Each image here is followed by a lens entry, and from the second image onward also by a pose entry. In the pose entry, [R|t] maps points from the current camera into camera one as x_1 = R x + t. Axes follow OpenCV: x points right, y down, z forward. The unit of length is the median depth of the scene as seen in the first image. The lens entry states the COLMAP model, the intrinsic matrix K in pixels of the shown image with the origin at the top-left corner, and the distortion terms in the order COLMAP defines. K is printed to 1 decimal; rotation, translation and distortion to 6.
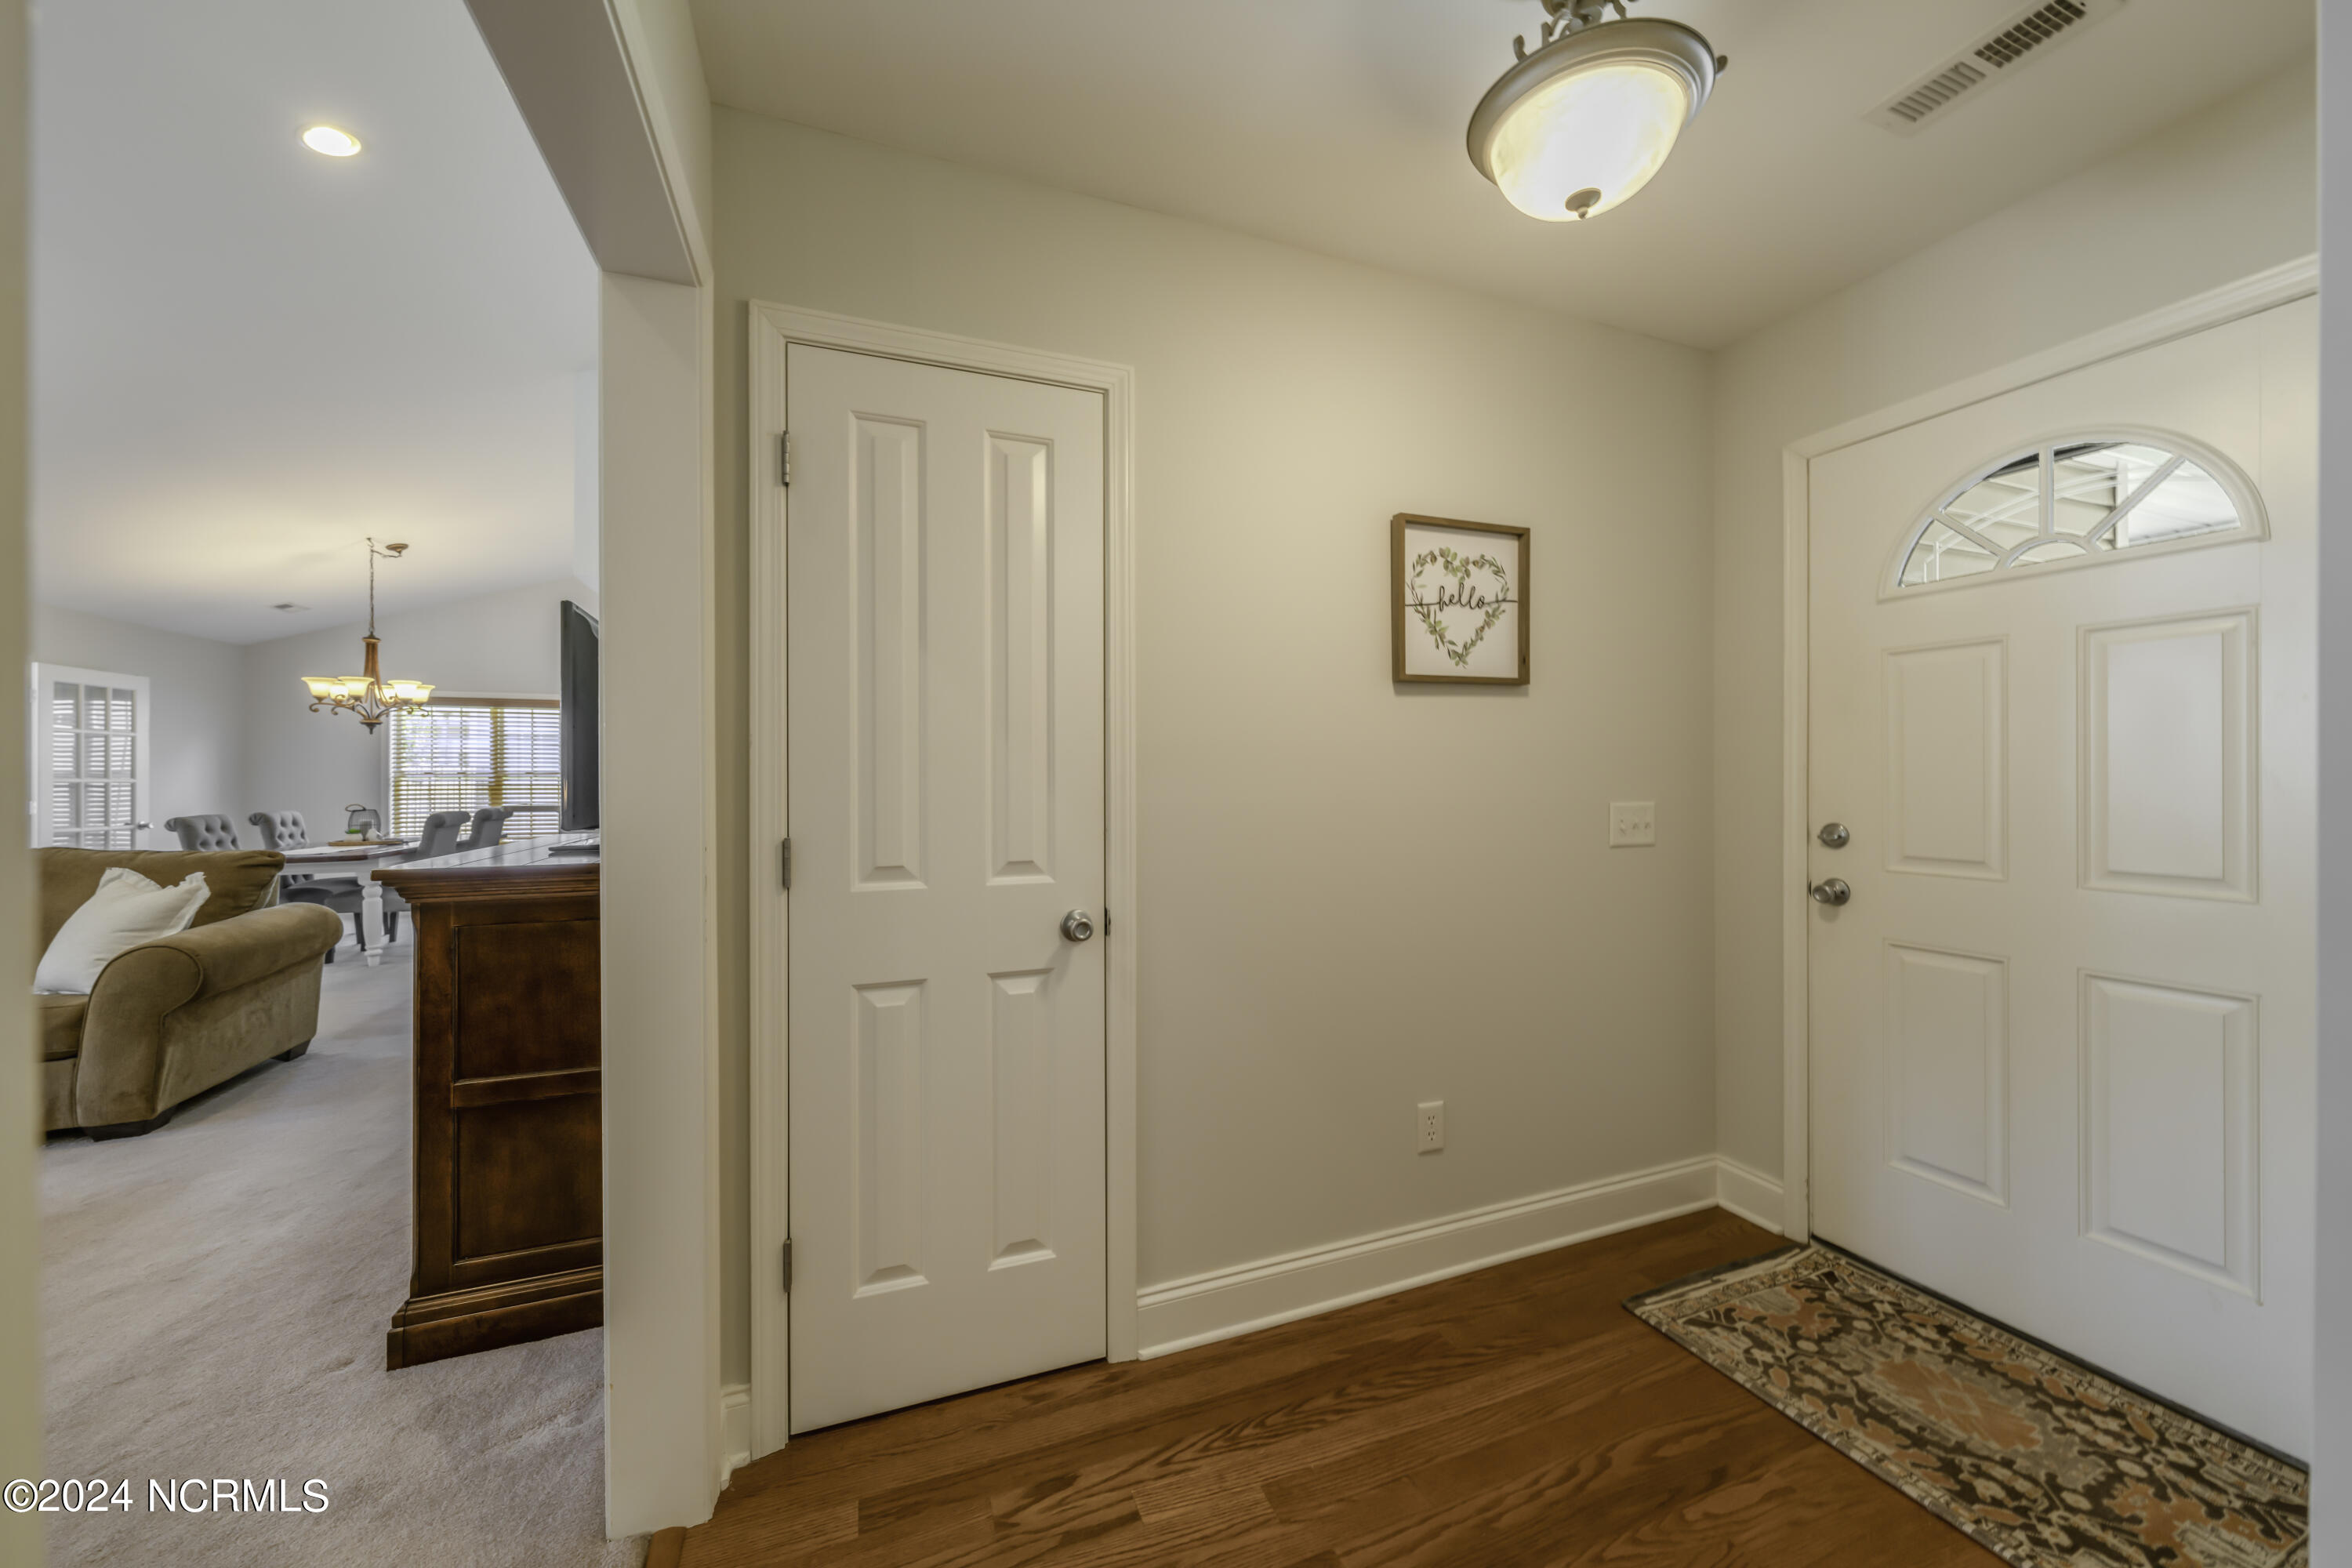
lens RADIAL K [[836.9, 0, 1187.1], [0, 836.9, 779.8], [0, 0, 1]] dist [0.000164, 0.000131]
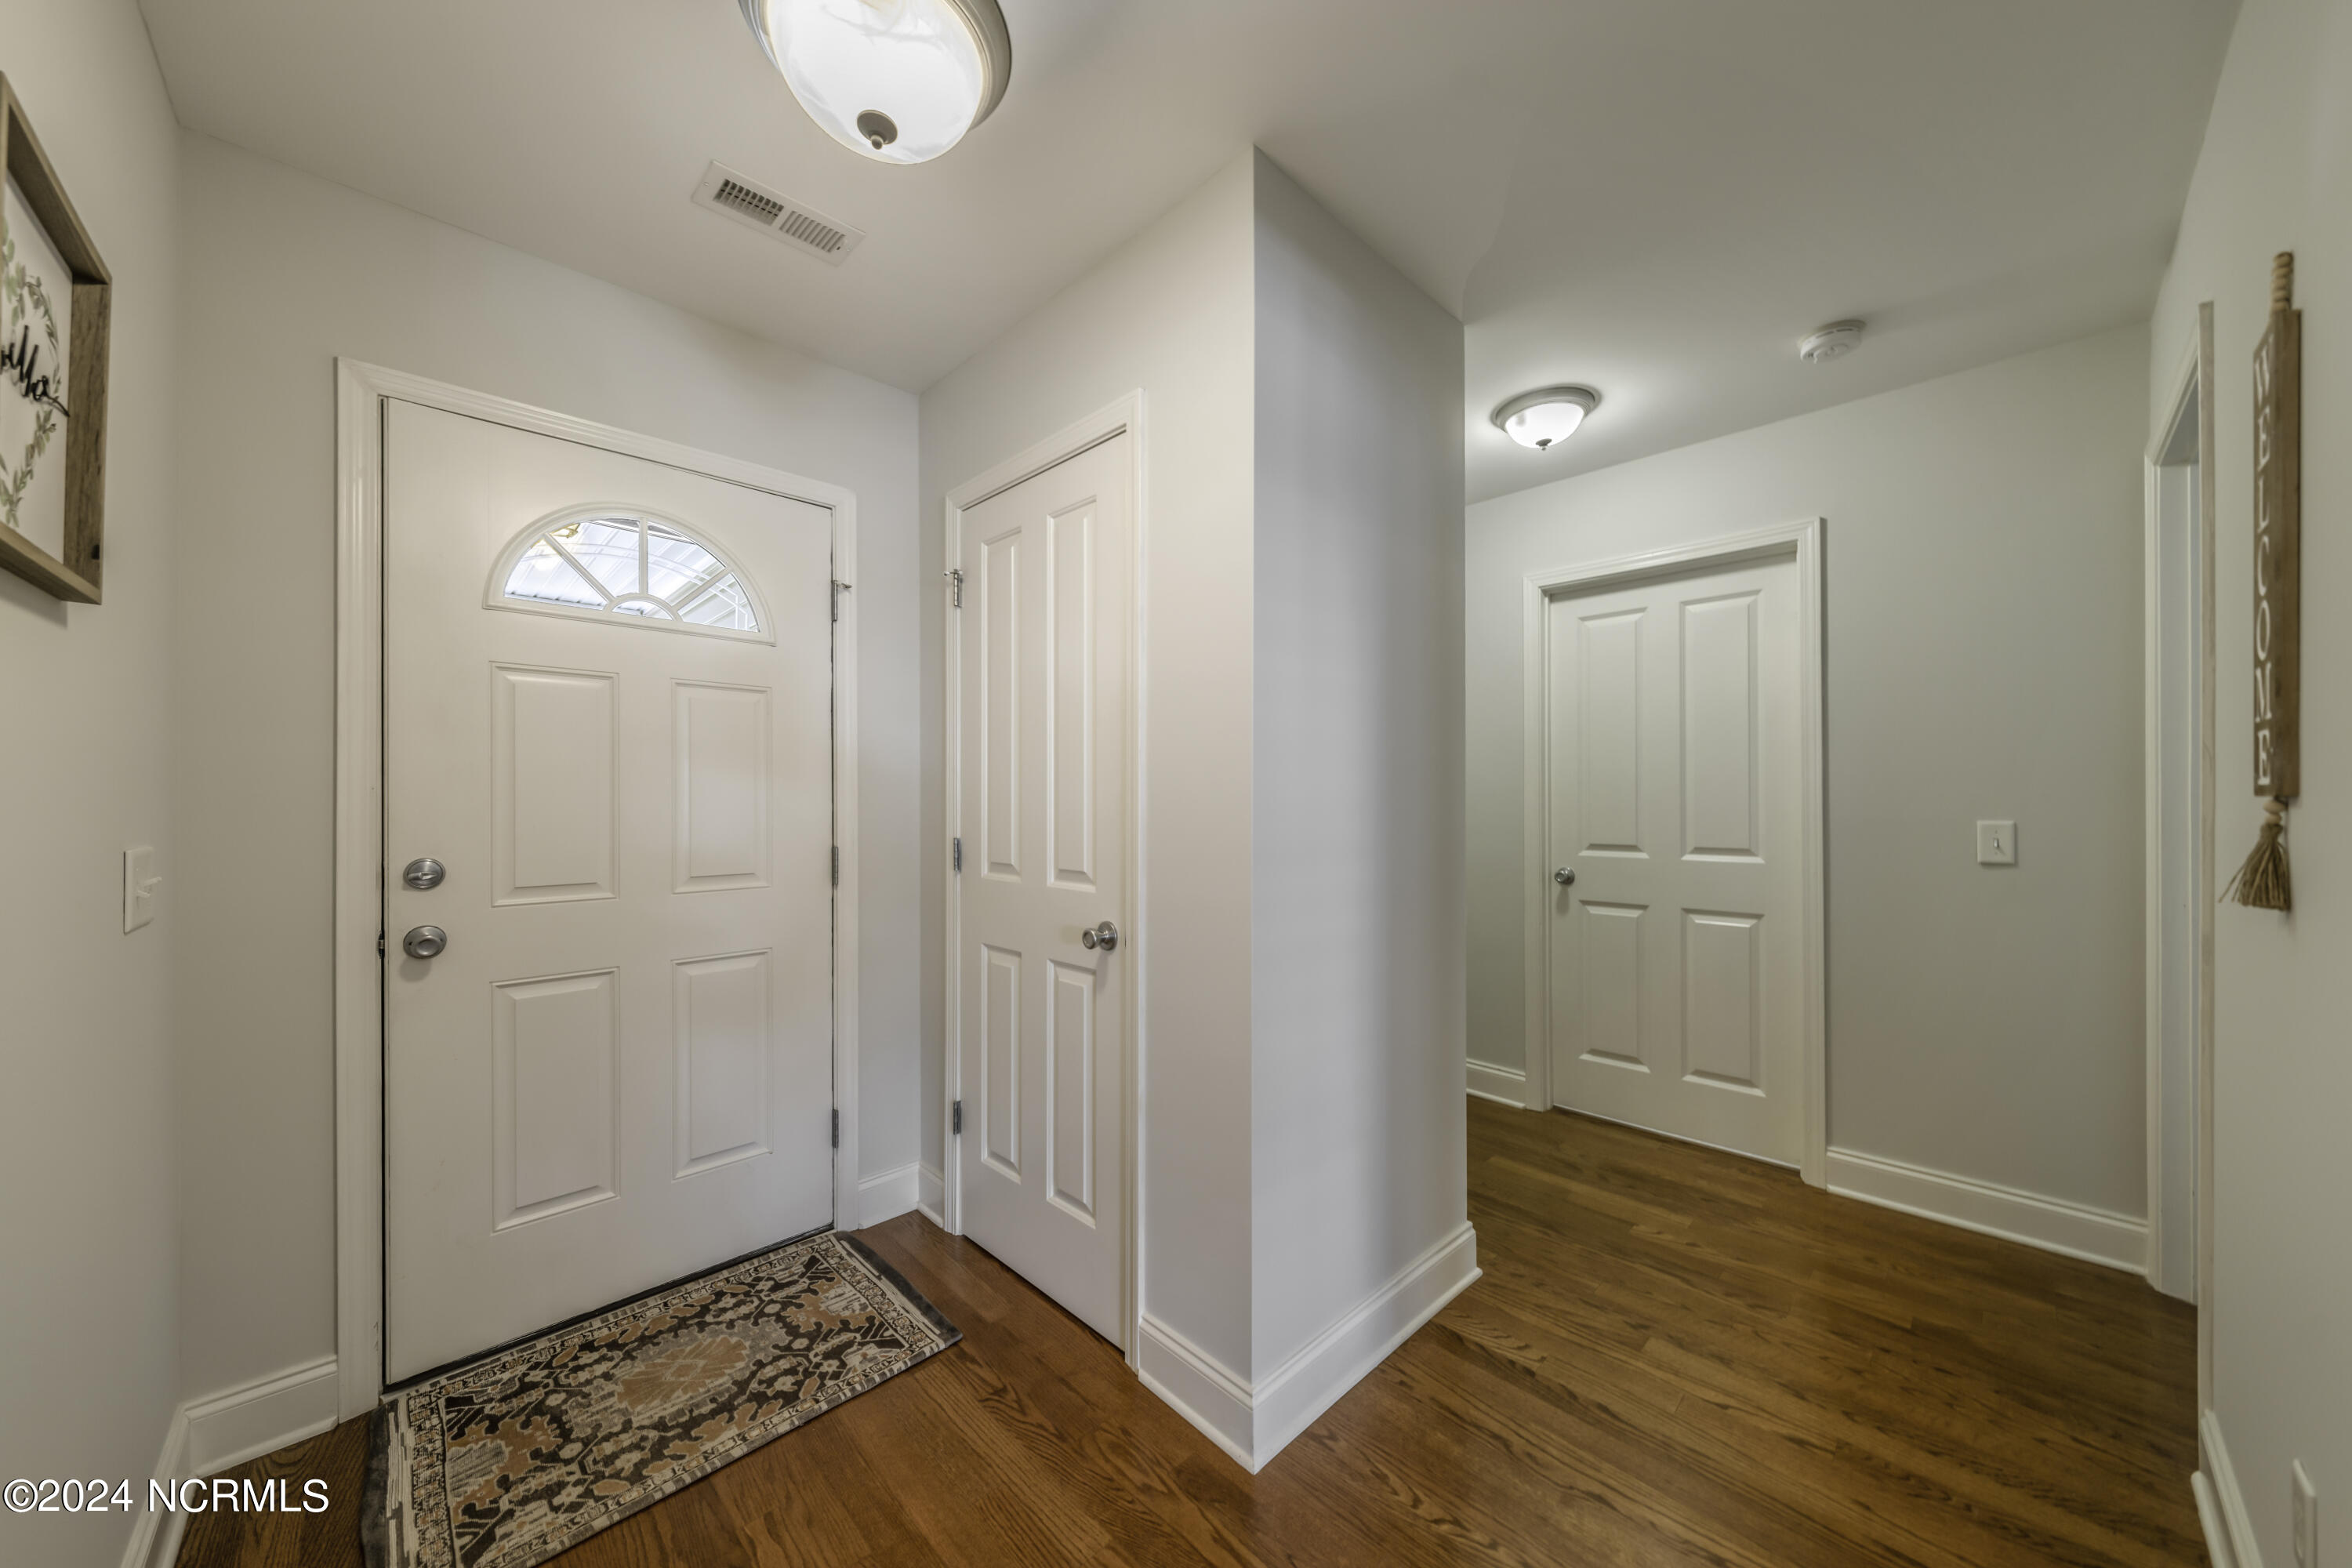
lens RADIAL K [[817.0, 0, 1175.7], [0, 817.0, 803.0], [0, 0, 1]] dist [0.000091, -0.000025]
pose [[-0.383423, 0.000805, 0.923573, -0.316721], [0.001420, 0.999999, -0.000282, -0.002301], [-0.923572, 0.001204, -0.383423, 0.796448]]
